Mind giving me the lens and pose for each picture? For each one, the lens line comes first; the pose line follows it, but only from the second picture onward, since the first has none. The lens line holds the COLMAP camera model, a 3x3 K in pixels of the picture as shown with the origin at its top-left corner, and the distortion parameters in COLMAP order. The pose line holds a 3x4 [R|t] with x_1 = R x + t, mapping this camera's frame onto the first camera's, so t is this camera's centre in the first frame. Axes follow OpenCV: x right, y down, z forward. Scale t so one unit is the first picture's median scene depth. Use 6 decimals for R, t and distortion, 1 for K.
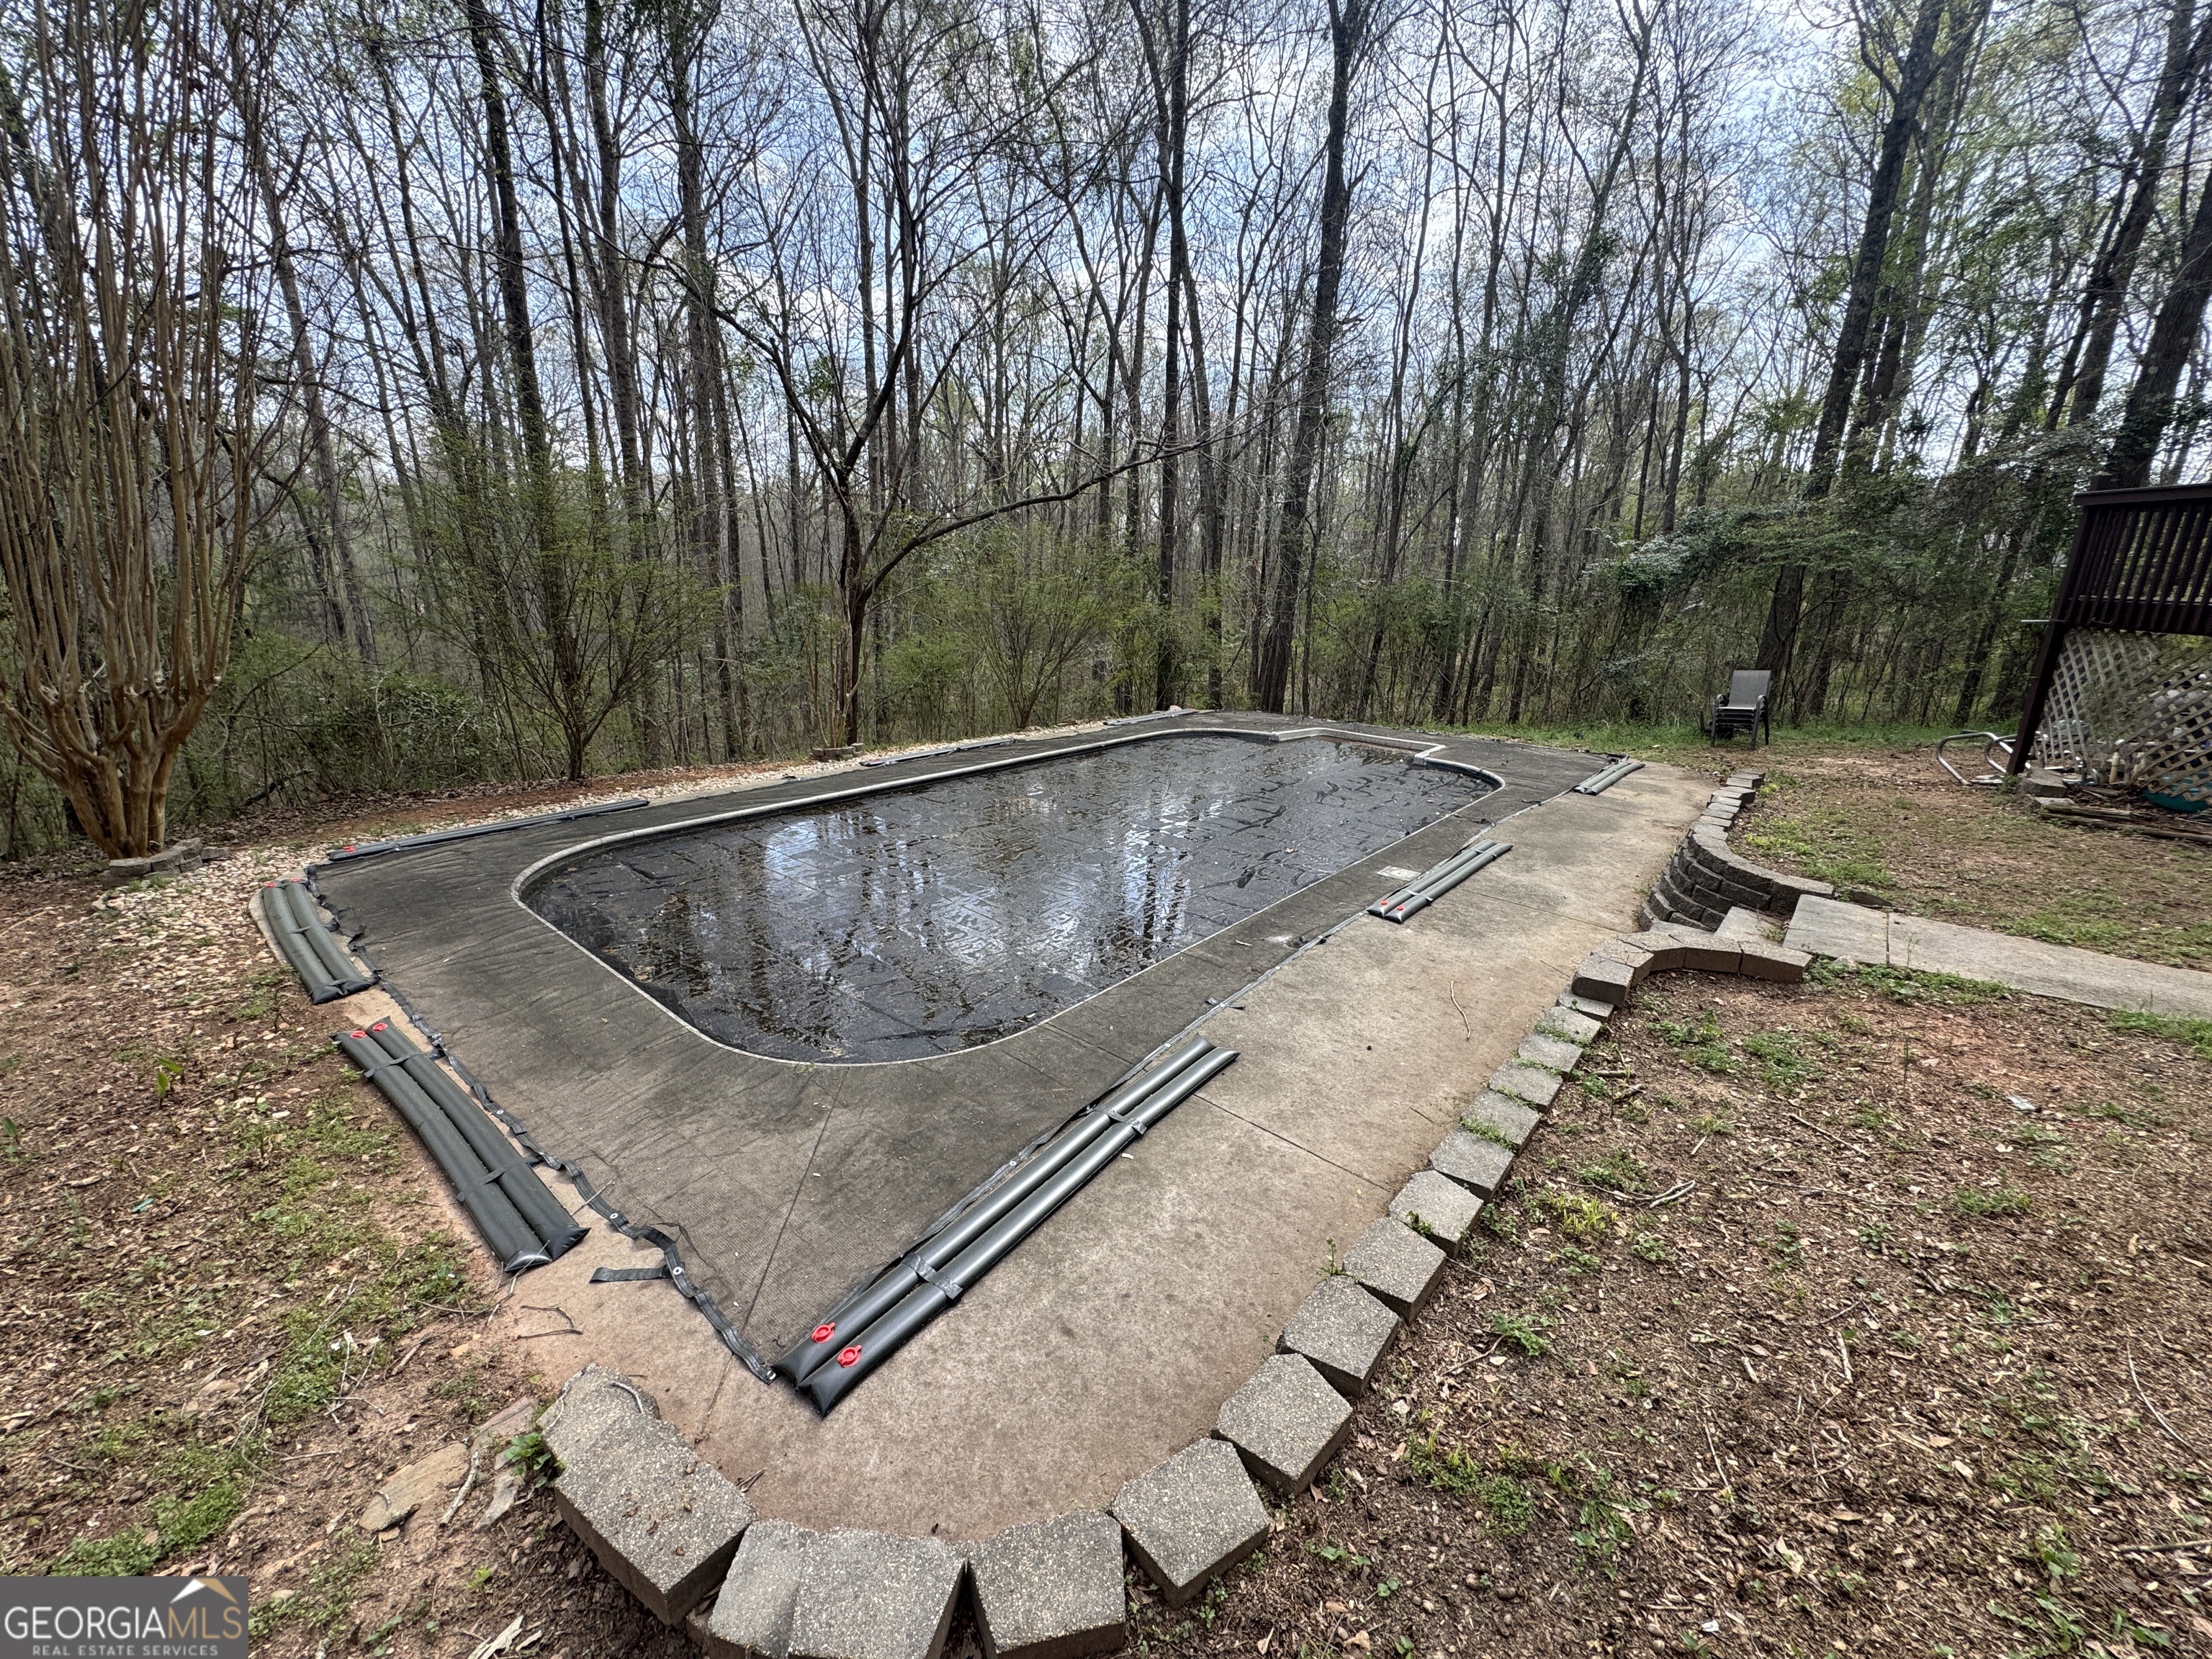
lens RADIAL K [[885.9, 0, 1100.7], [0, 885.9, 827.0], [0, 0, 1]] dist [-0.002574, 0.000425]
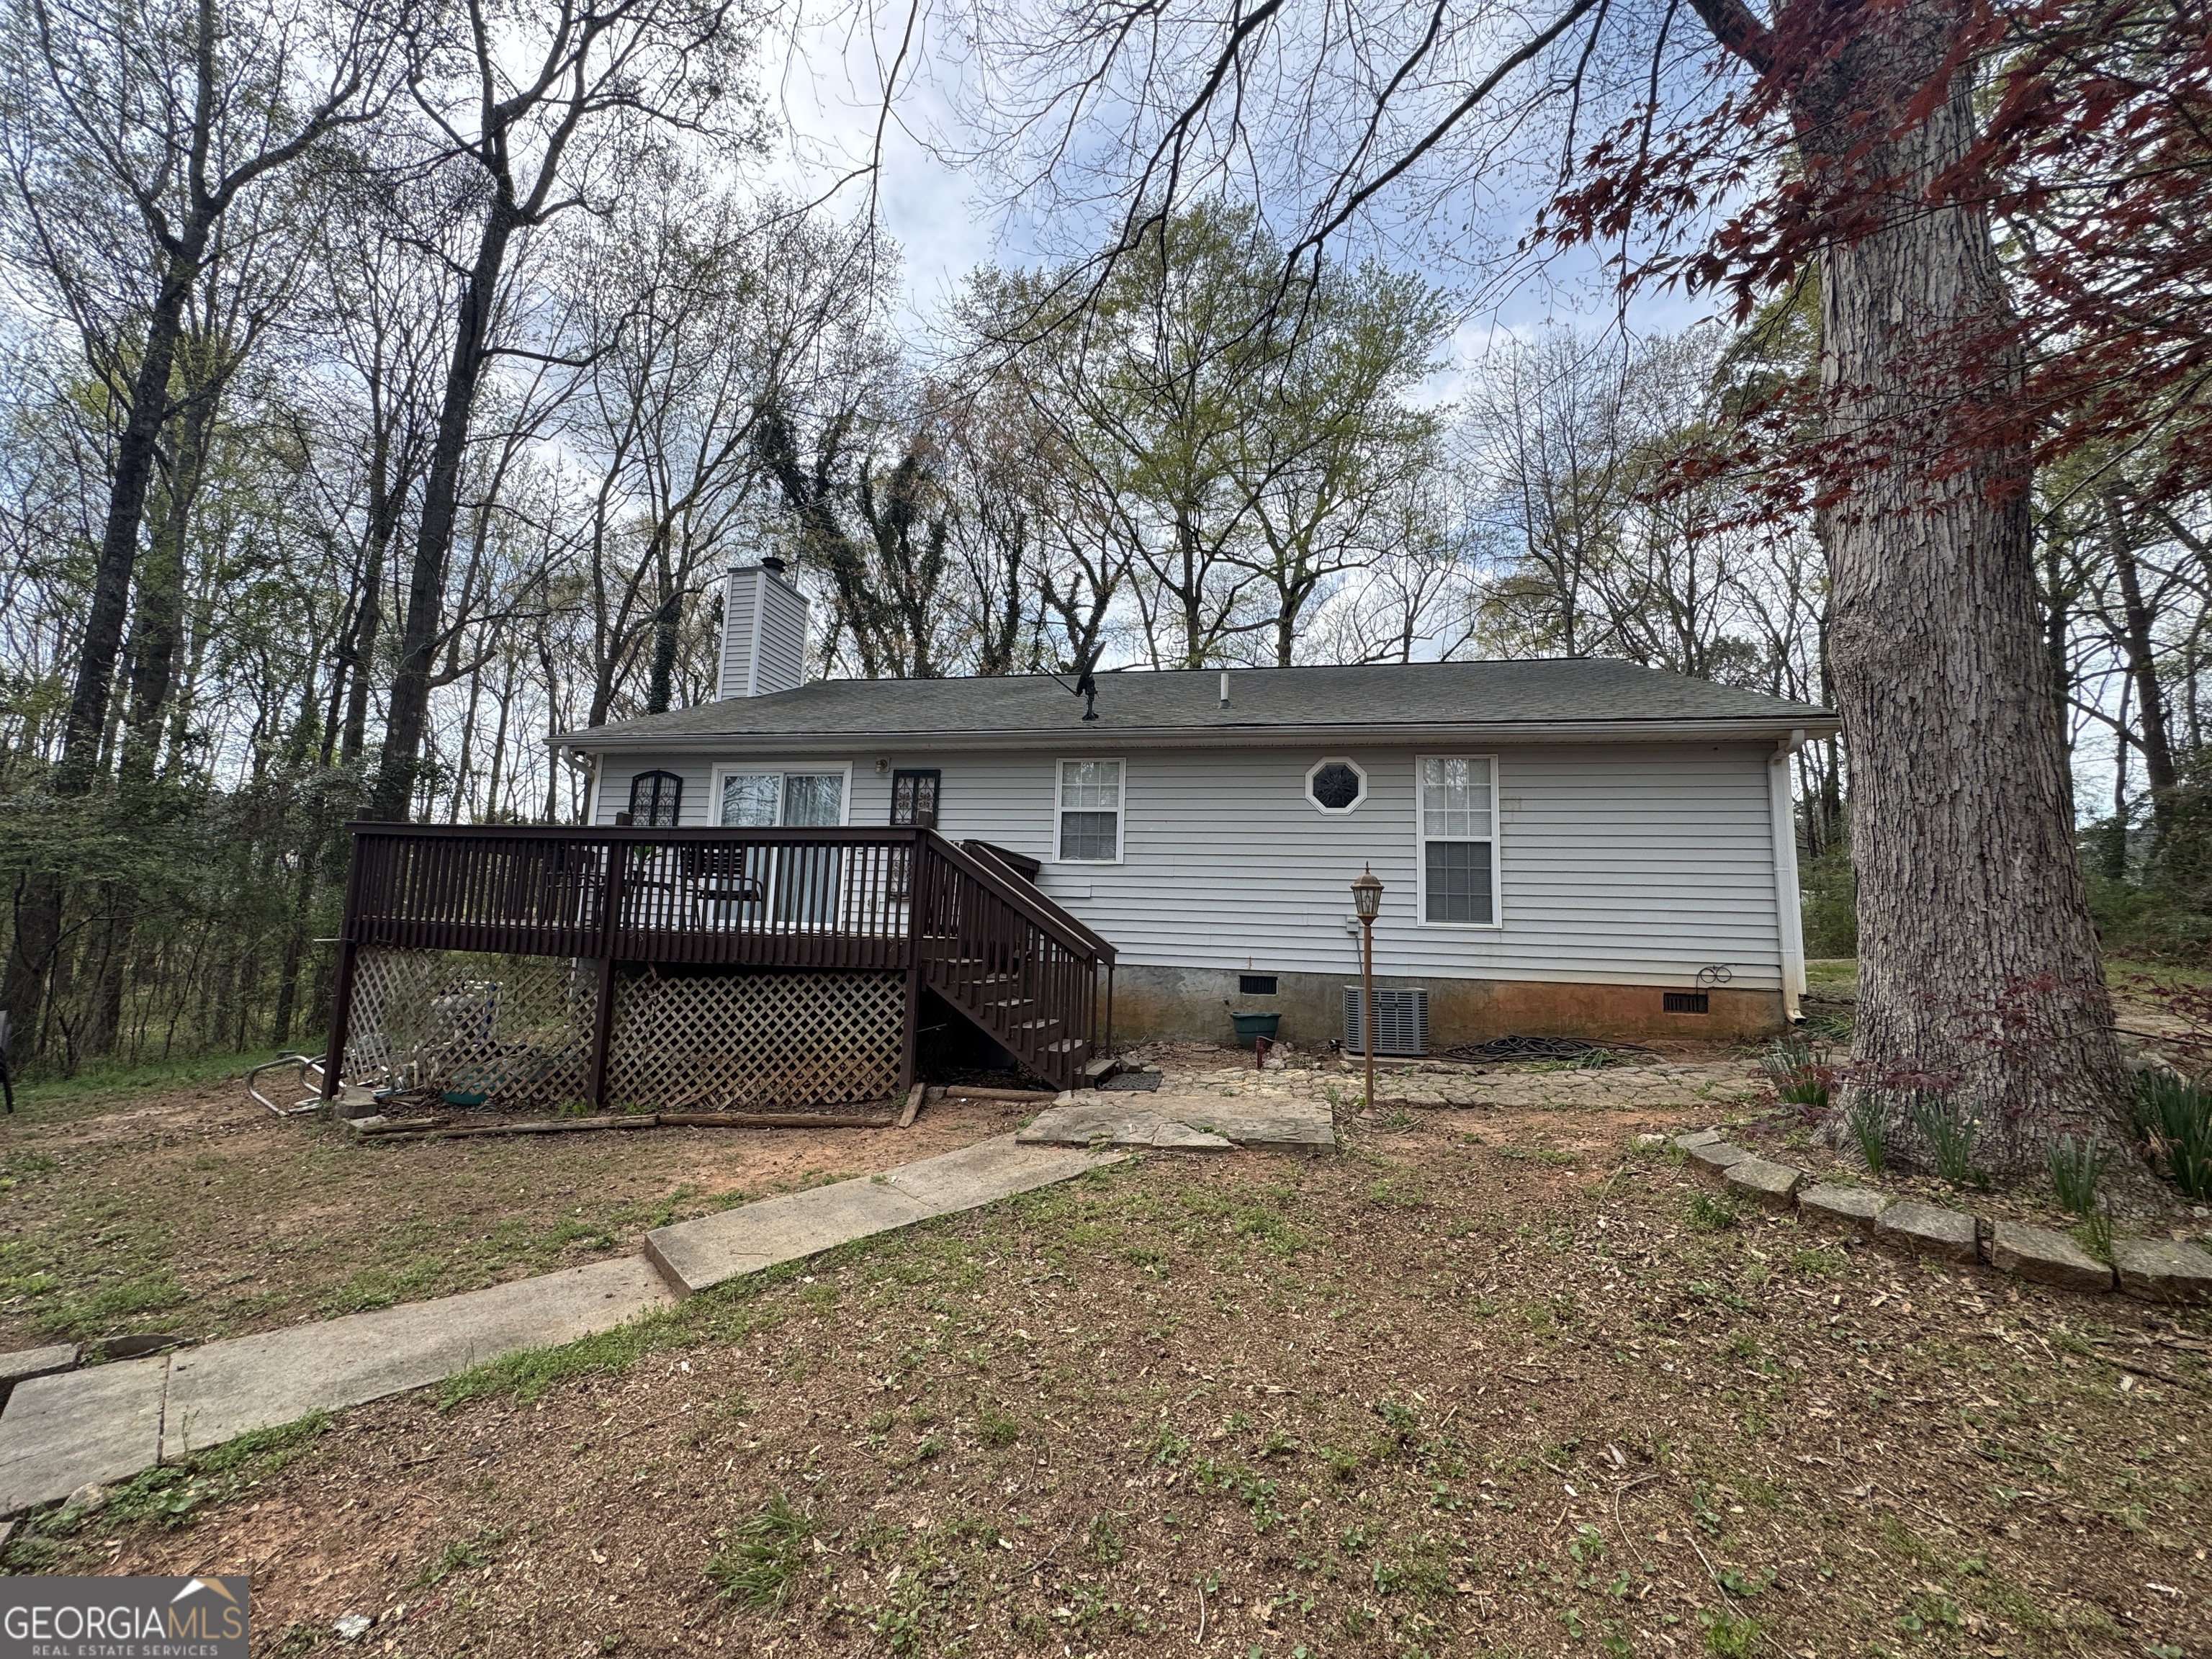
lens RADIAL K [[885.9, 0, 1104.1], [0, 885.9, 827.9], [0, 0, 1]] dist [-0.002574, 0.000425]
pose [[0.065082, 0.104087, 0.992436, 0.116176], [0.240328, 0.963636, -0.116827, -0.028844], [-0.968508, 0.246113, 0.037700, 0.086242]]
